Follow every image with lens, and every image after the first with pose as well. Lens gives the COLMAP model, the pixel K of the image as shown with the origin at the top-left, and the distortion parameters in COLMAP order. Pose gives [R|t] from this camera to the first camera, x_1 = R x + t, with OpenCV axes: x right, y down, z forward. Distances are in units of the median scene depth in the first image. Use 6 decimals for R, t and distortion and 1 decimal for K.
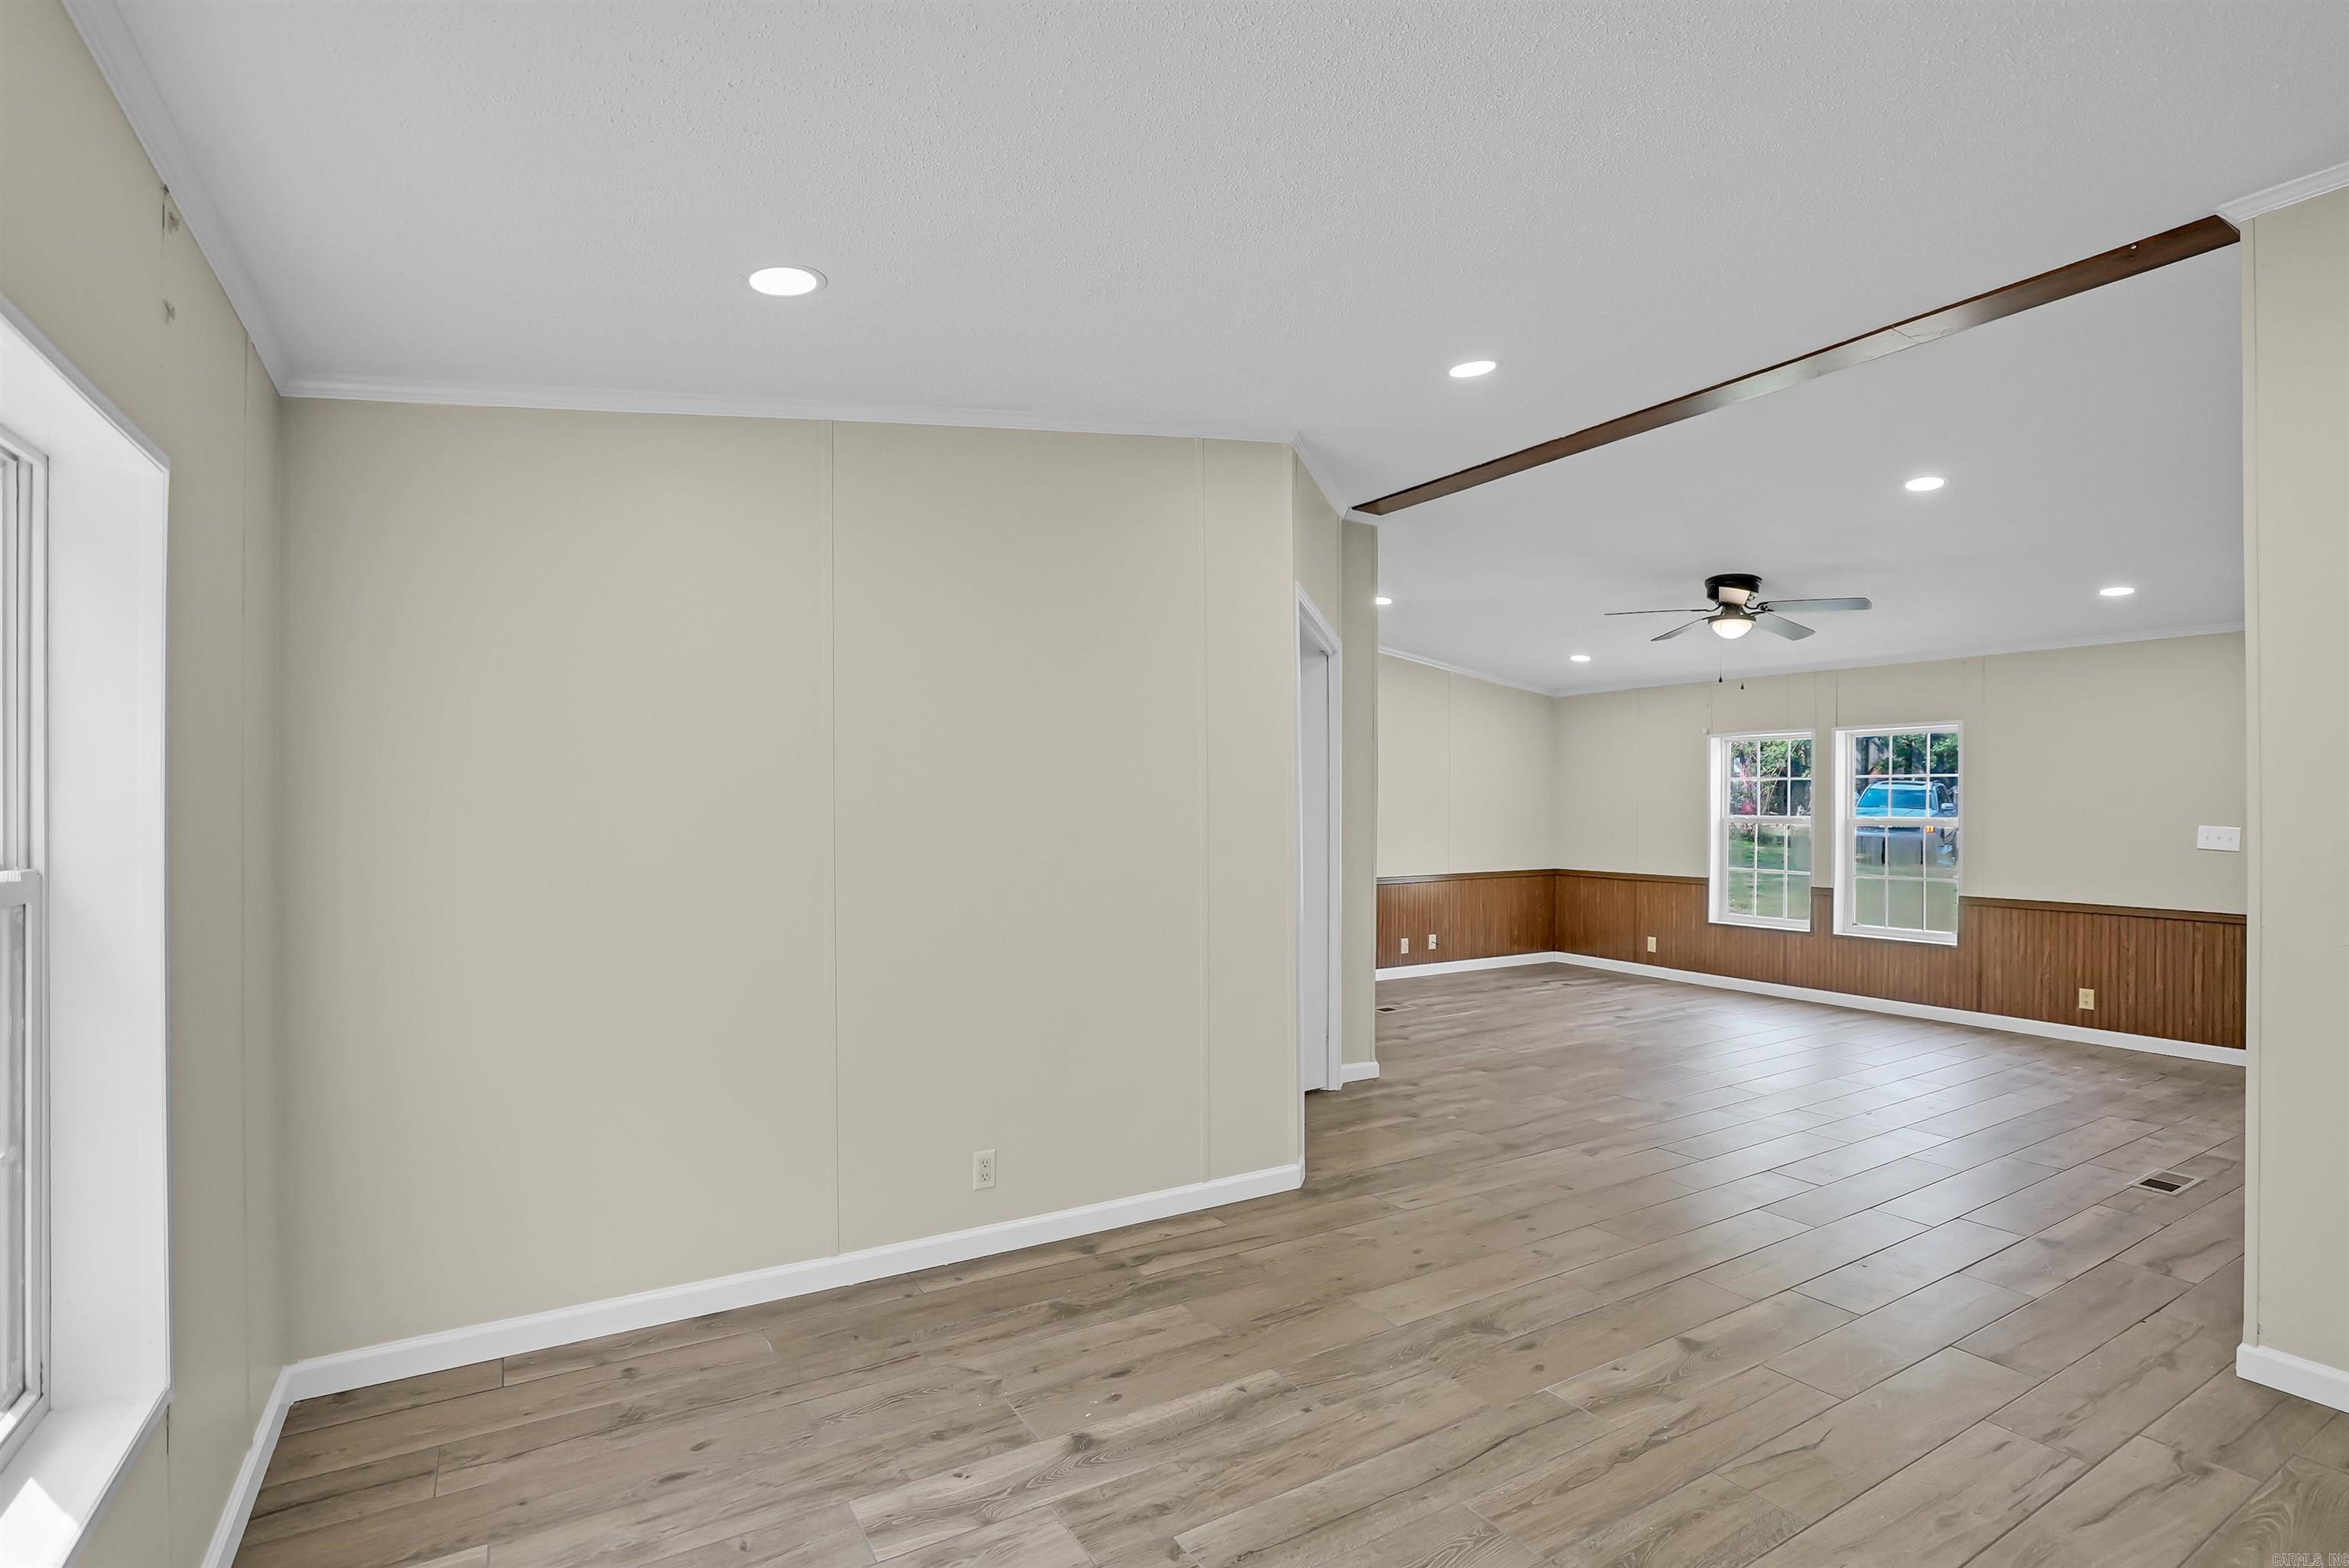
lens RADIAL K [[1120.0, 0, 1184.7], [0, 1120.0, 797.0], [0, 0, 1]] dist [-0.058066, 0.022818]
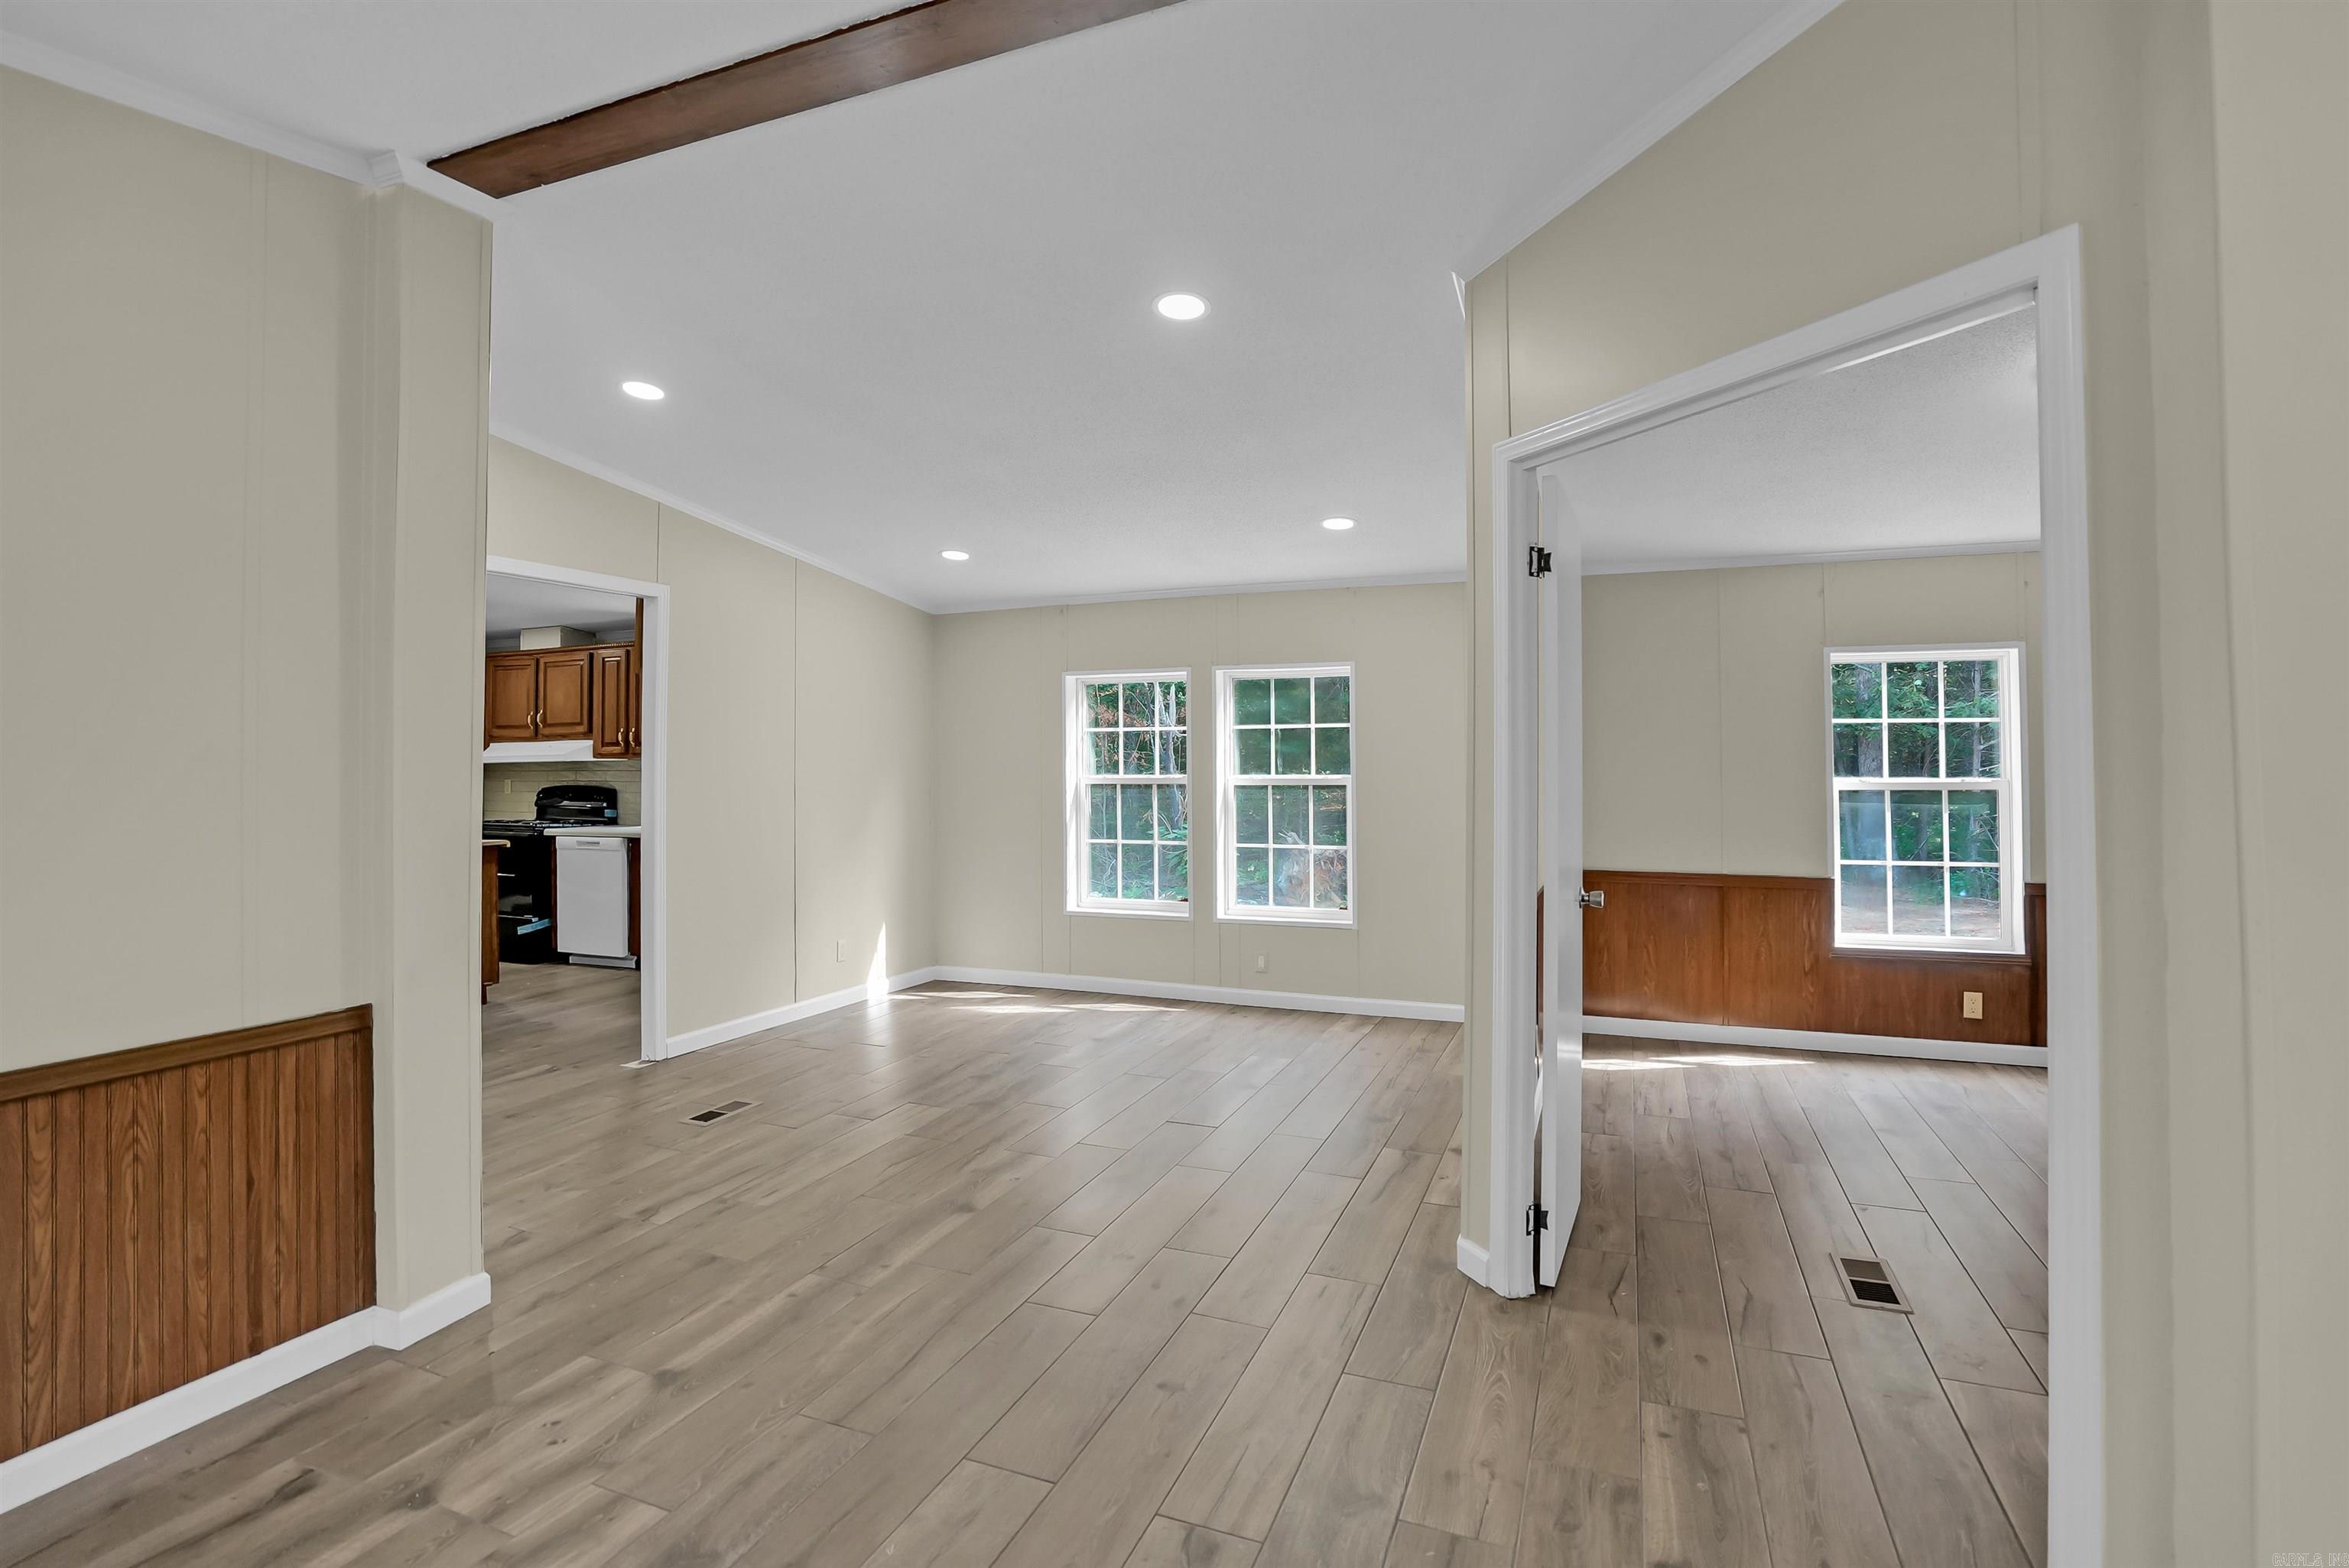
lens RADIAL K [[1113.7, 0, 1167.3], [0, 1113.7, 751.3], [0, 0, 1]] dist [-0.060778, 0.022242]
pose [[-0.809679, -0.003292, -0.586864, 0.695969], [0.006878, 0.999862, -0.015098, 0.010557], [0.586833, -0.016260, -0.809545, 1.481744]]
